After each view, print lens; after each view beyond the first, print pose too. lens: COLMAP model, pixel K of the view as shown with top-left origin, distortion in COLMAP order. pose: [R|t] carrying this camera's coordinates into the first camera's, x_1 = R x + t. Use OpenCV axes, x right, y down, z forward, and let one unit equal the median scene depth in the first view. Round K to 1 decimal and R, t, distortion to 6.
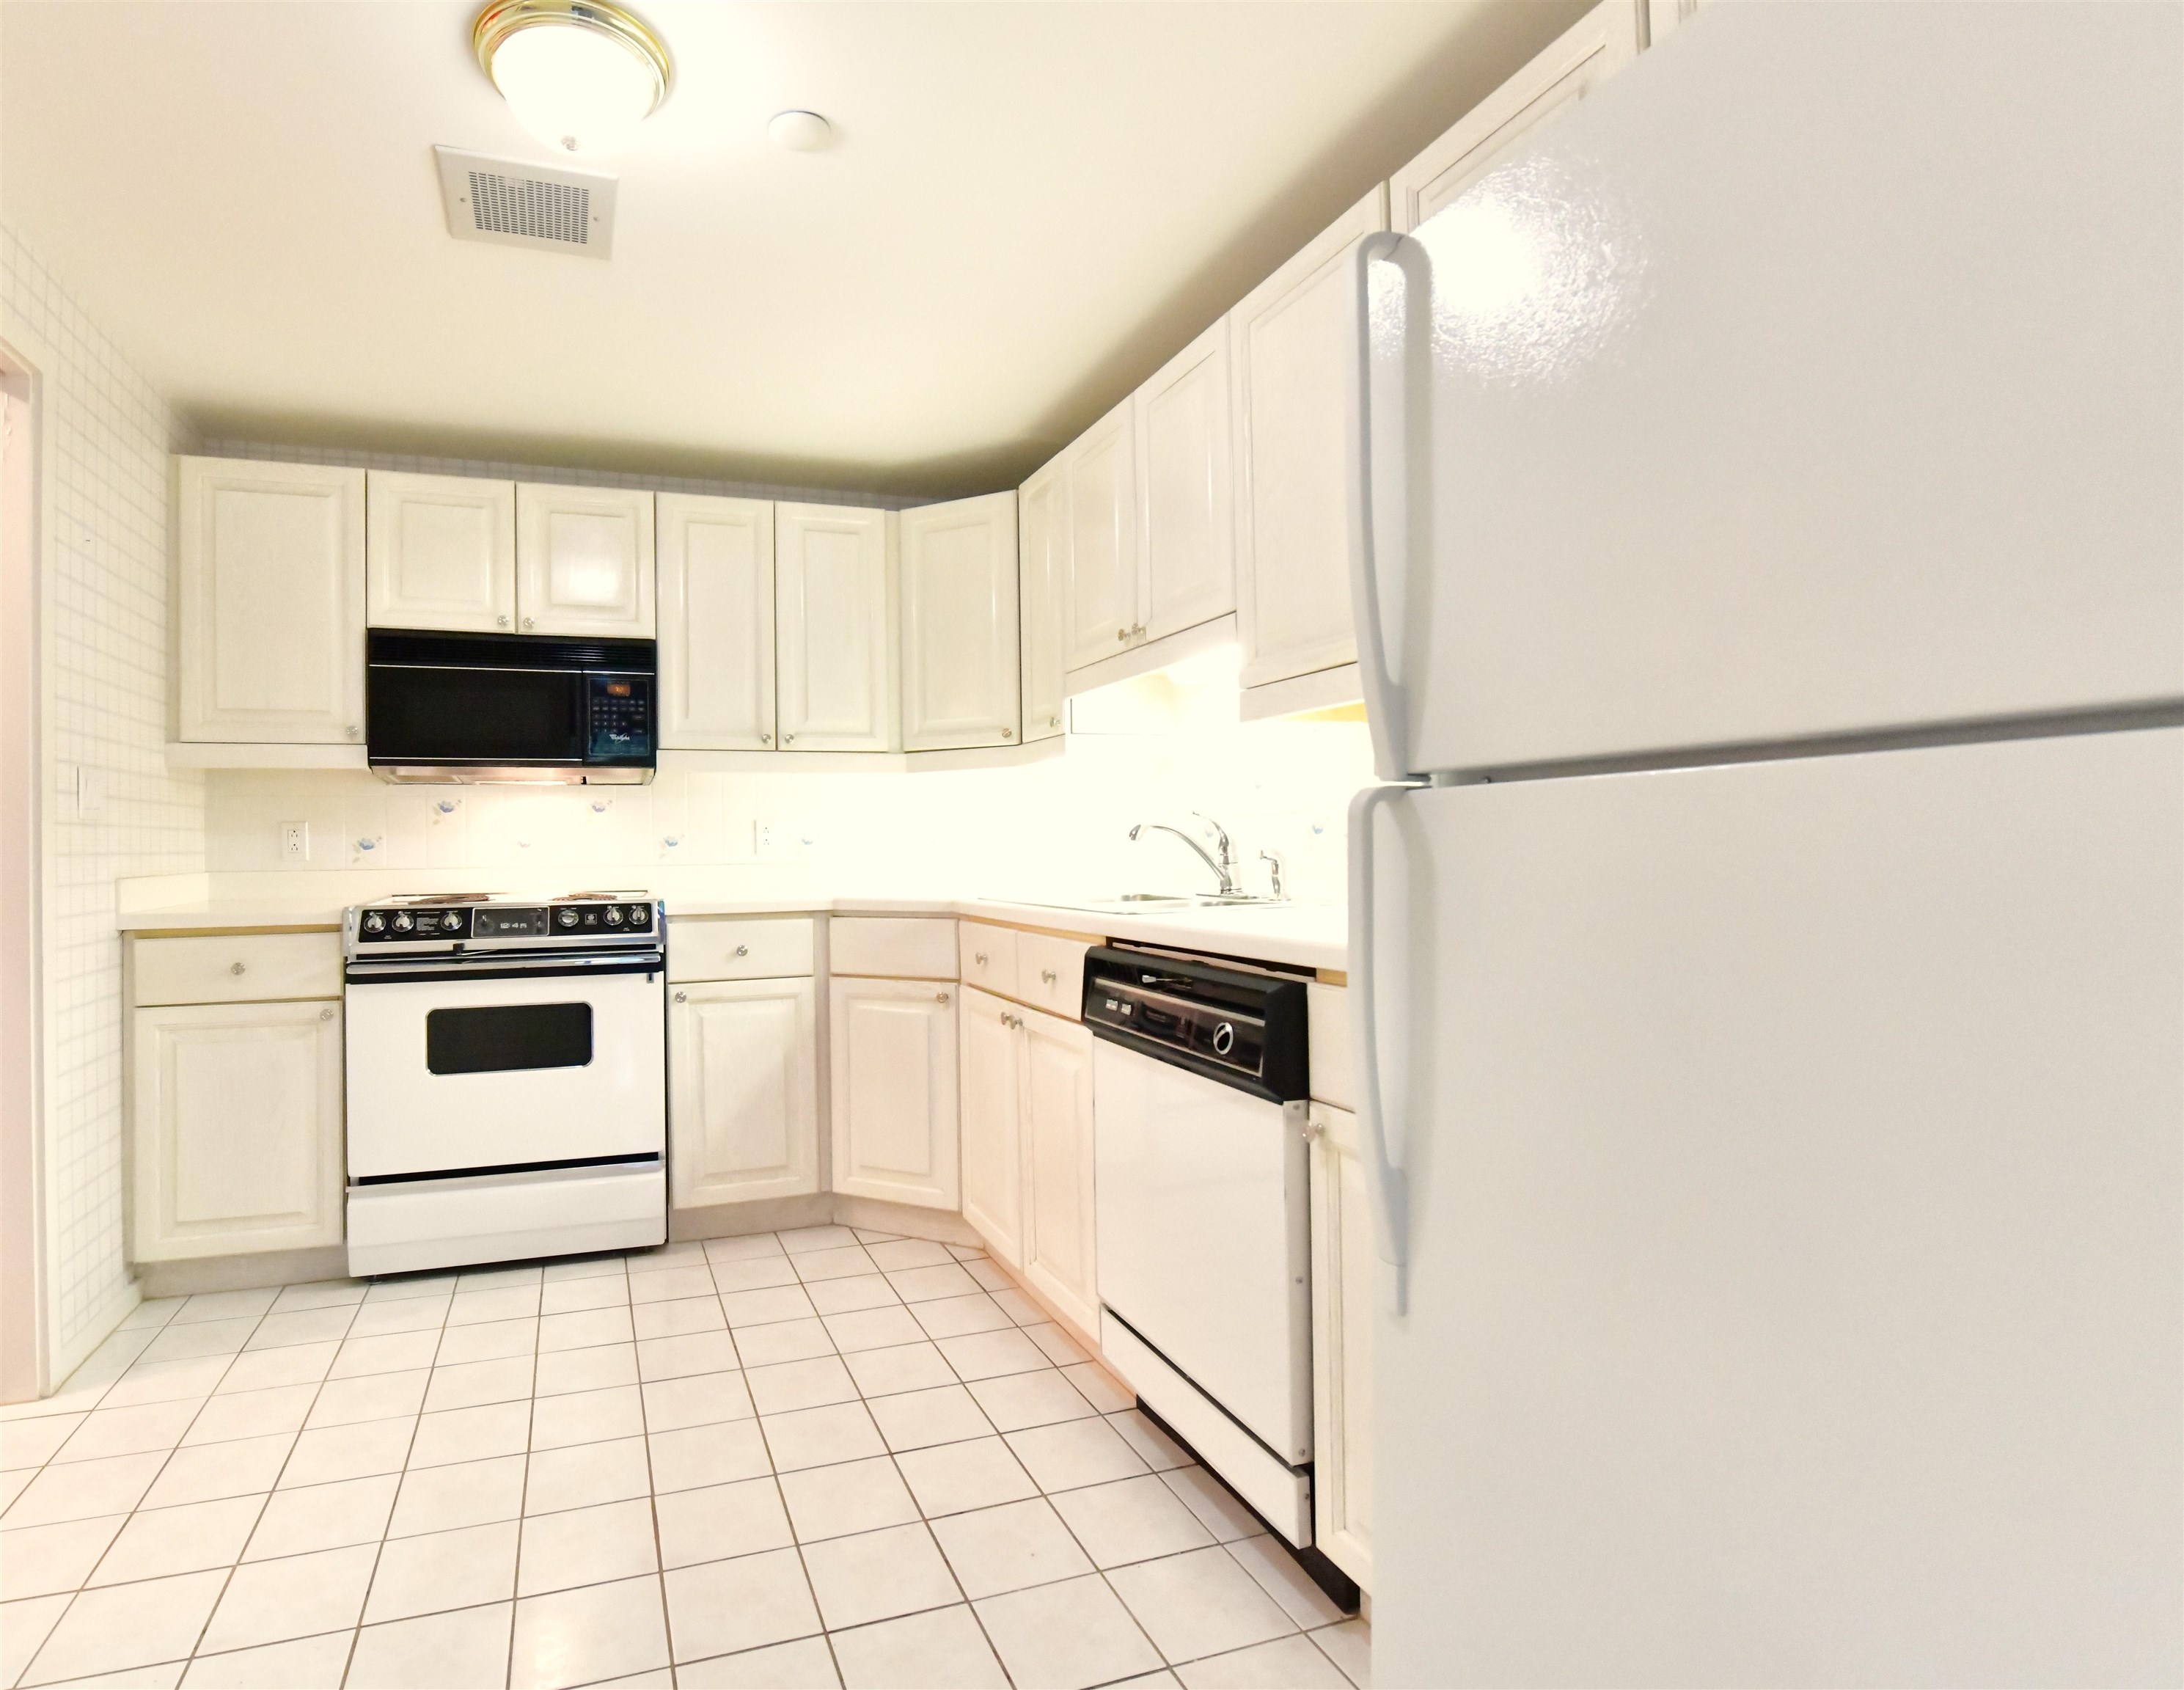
lens RADIAL K [[1240.6, 0, 1091.8], [0, 1240.6, 844.3], [0, 0, 1]] dist [0.004796, 0.000854]
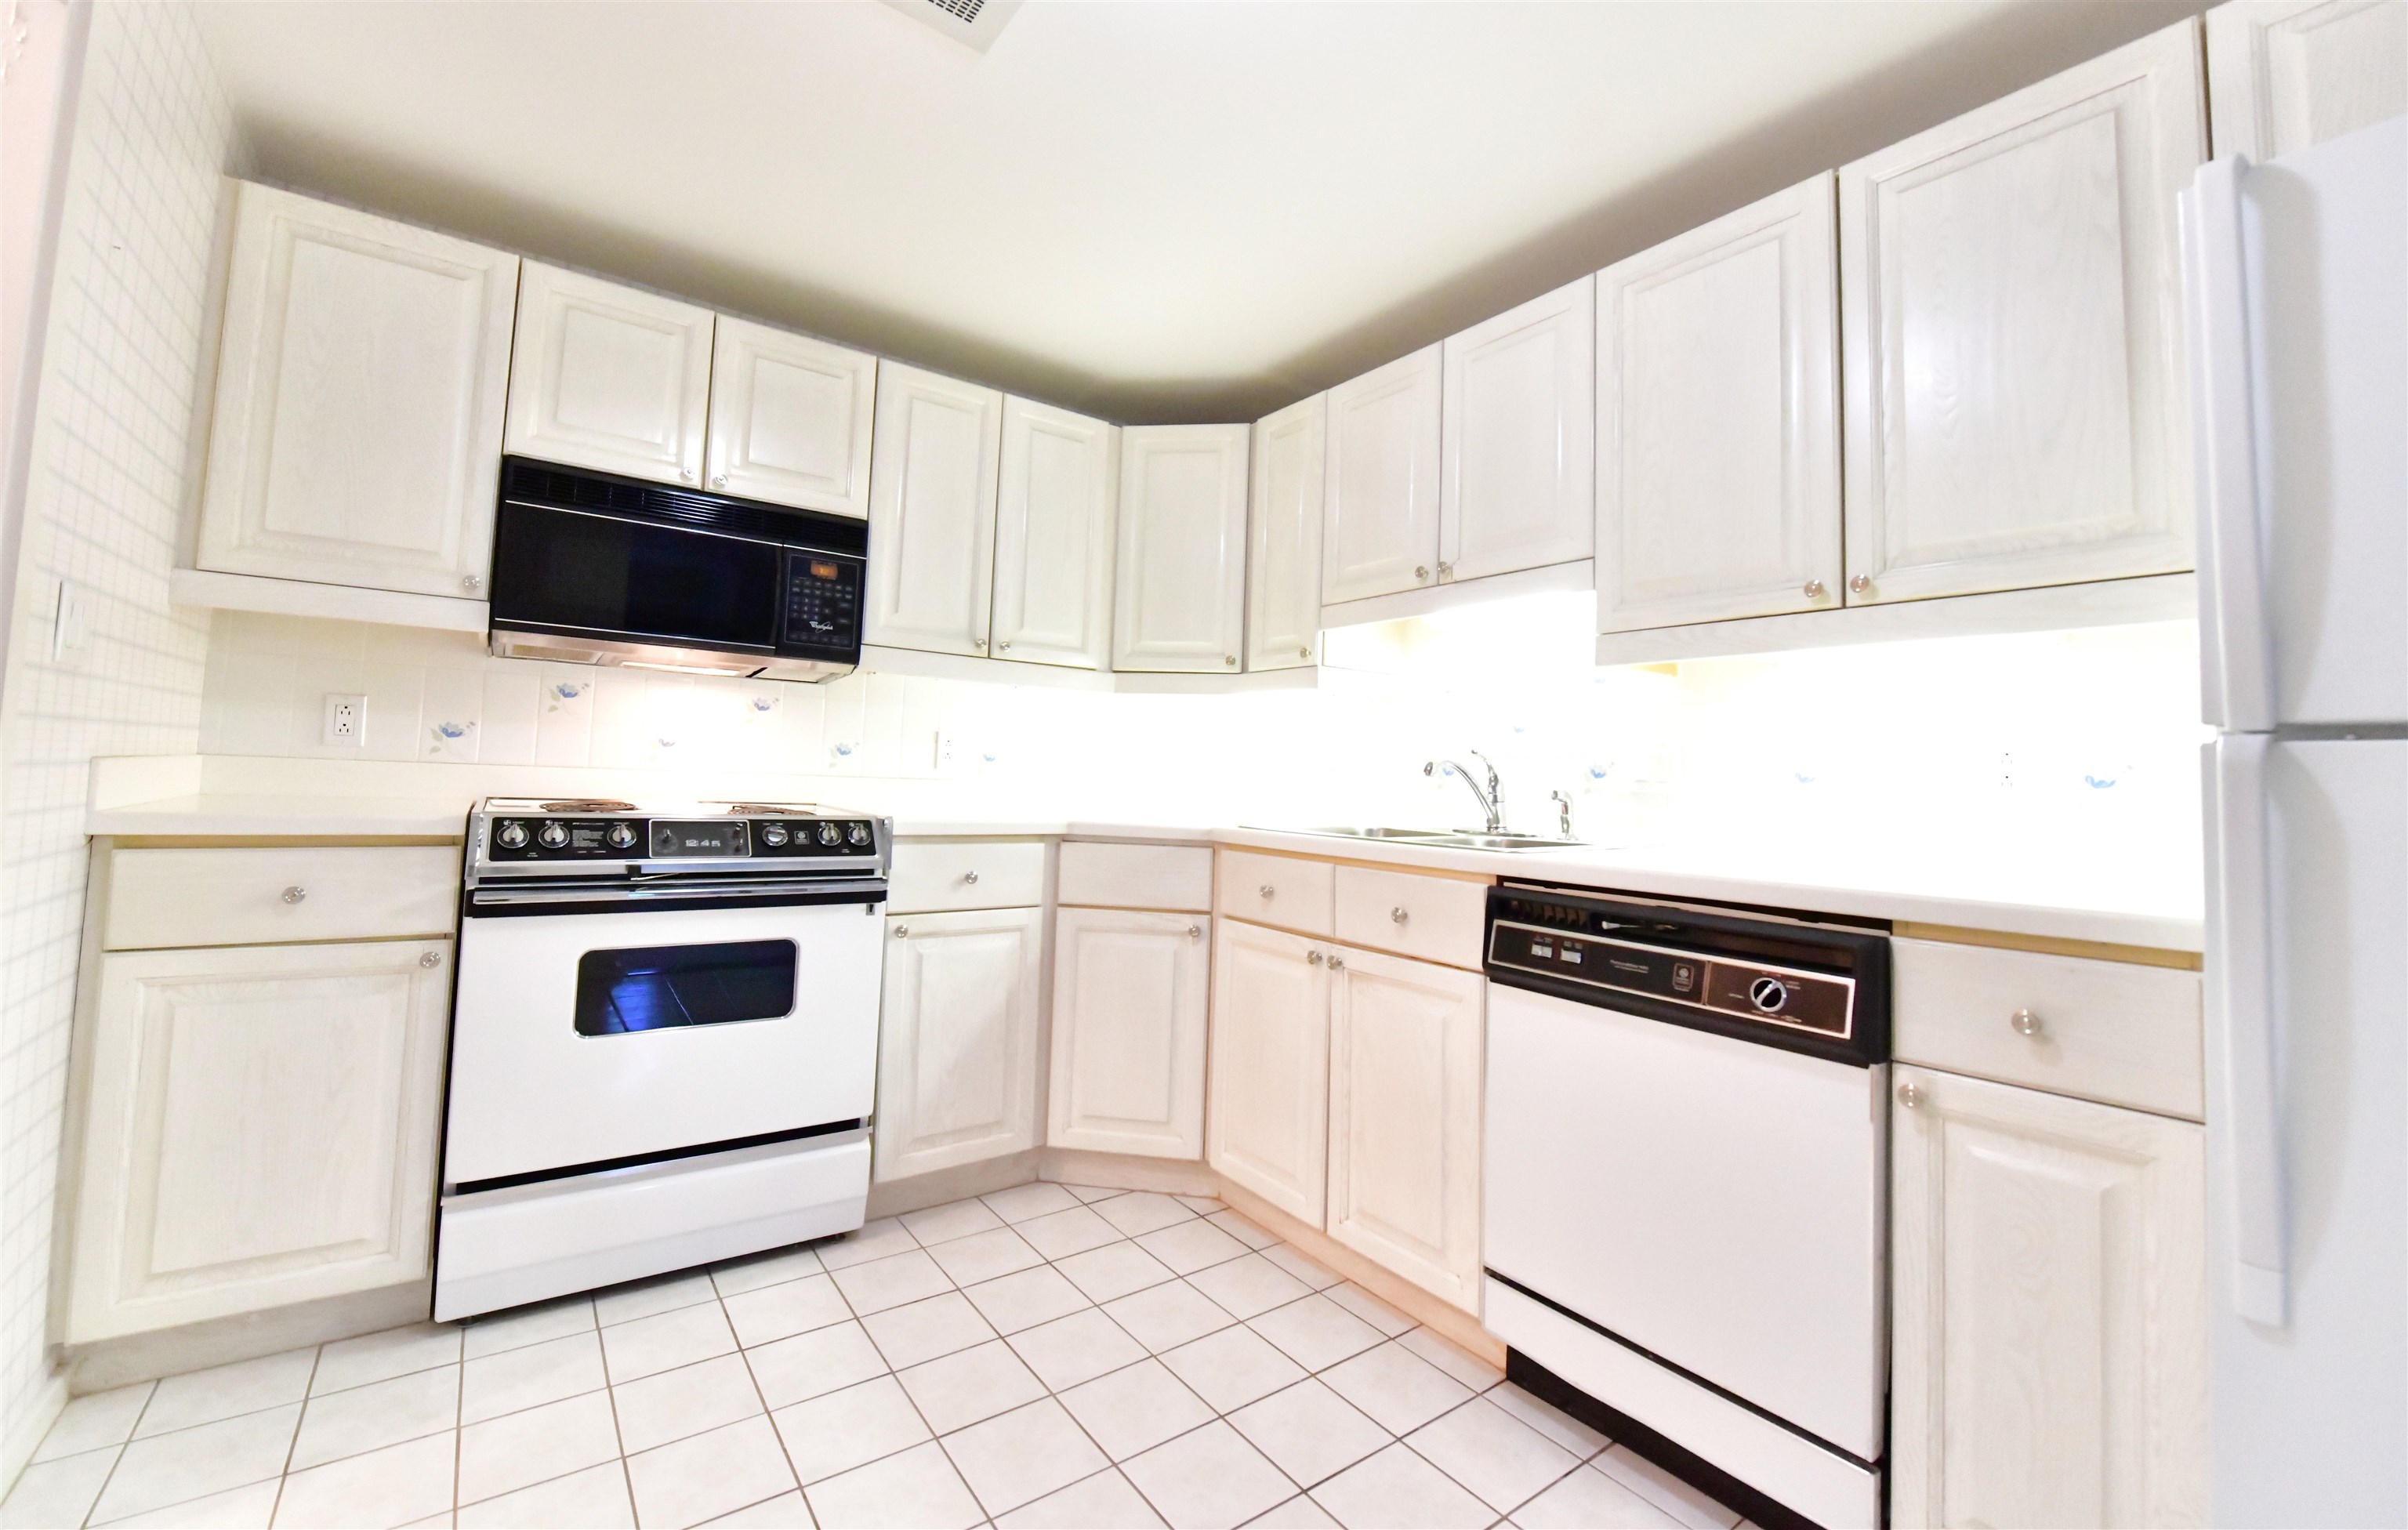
lens RADIAL K [[980.8, 0, 1270.3], [0, 980.8, 734.4], [0, 0, 1]] dist [-0.011983, 0.000120]
pose [[0.941312, 0.063251, 0.331559, -0.333884], [-0.047610, 0.997345, -0.055095, 0.012704], [-0.334163, 0.036076, 0.941825, 0.281495]]
